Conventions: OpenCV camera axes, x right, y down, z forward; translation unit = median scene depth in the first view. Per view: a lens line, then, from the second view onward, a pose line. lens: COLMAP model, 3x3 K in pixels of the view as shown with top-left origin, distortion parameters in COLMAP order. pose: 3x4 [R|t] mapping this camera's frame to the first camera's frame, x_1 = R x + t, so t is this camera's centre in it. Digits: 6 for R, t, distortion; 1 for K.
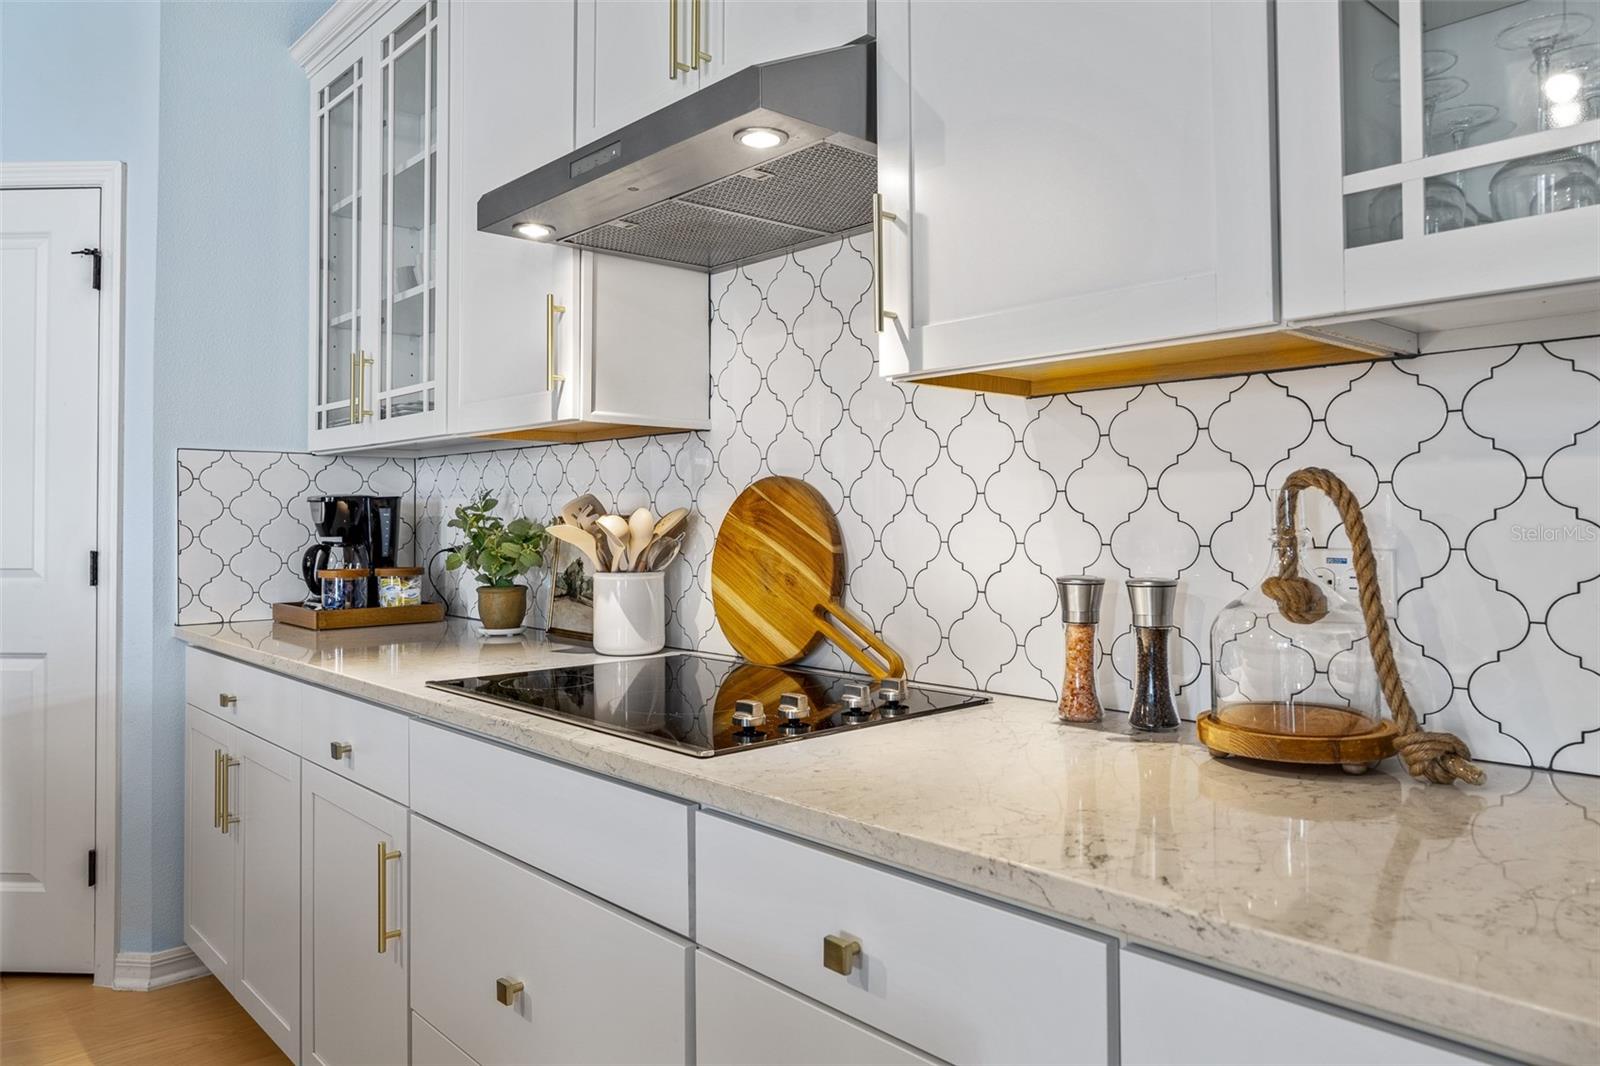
lens RADIAL K [[1125.4, 0, 791.7], [0, 1125.4, 517.2], [0, 0, 1]] dist [0.002735, 0.000841]
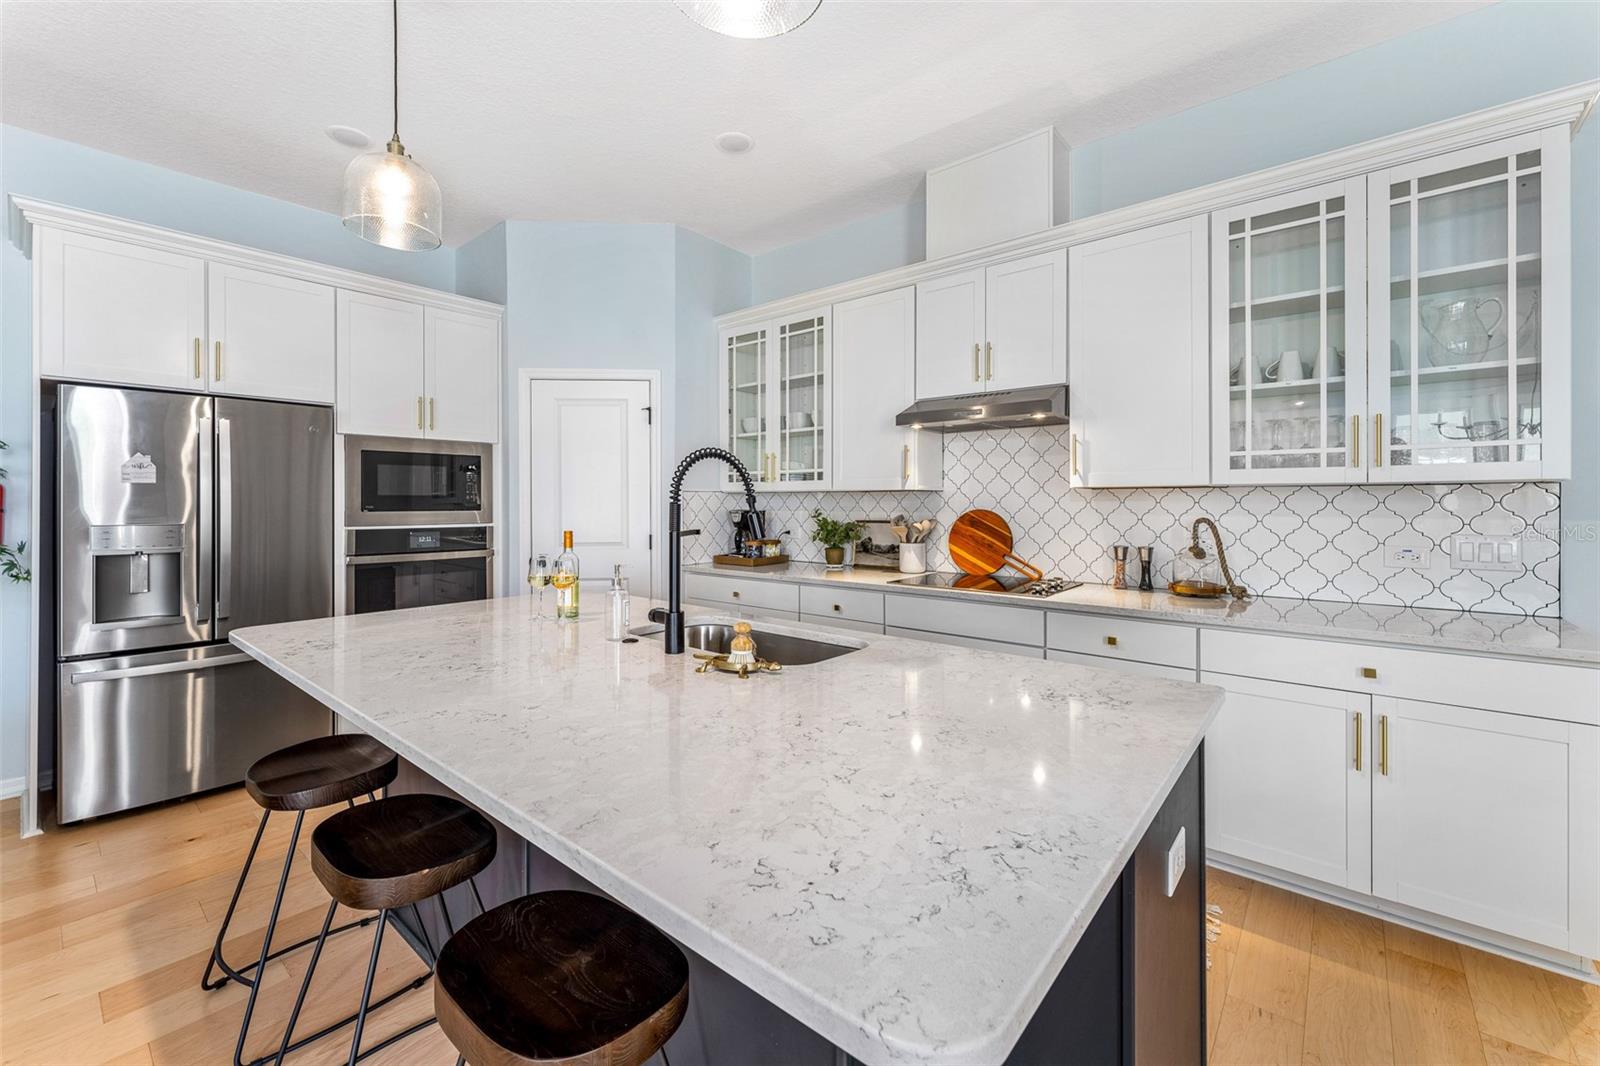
lens RADIAL K [[642.6, 0, 806.9], [0, 642.6, 500.6], [0, 0, 1]] dist [-0.013945, -0.002921]
pose [[0.987128, -0.002162, 0.159917, -0.927724], [0.001223, 0.999981, 0.005972, -0.089923], [-0.159927, -0.005700, 0.987112, -0.699273]]
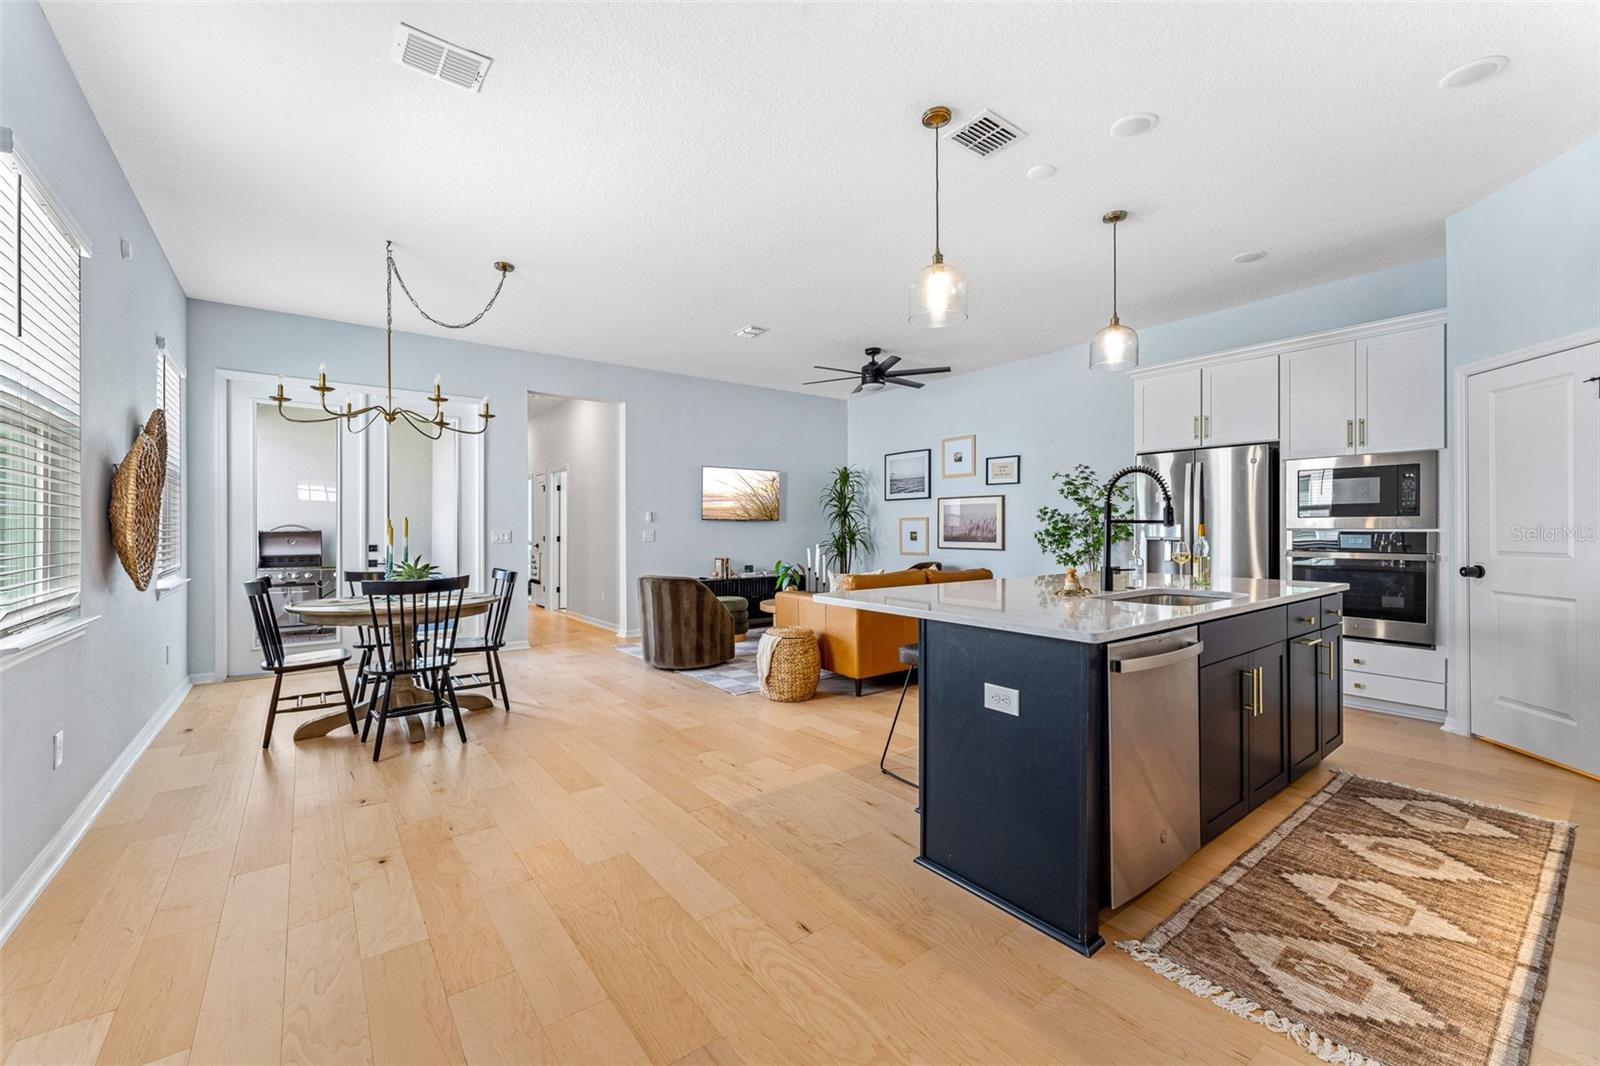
lens RADIAL K [[642.6, 0, 796.2], [0, 642.6, 527.2], [0, 0, 1]] dist [-0.013945, -0.002921]
pose [[-0.061307, -0.001319, -0.998118, 0.827614], [0.011517, 0.999932, -0.002029, -0.019852], [0.998053, -0.011620, -0.061287, -0.400866]]
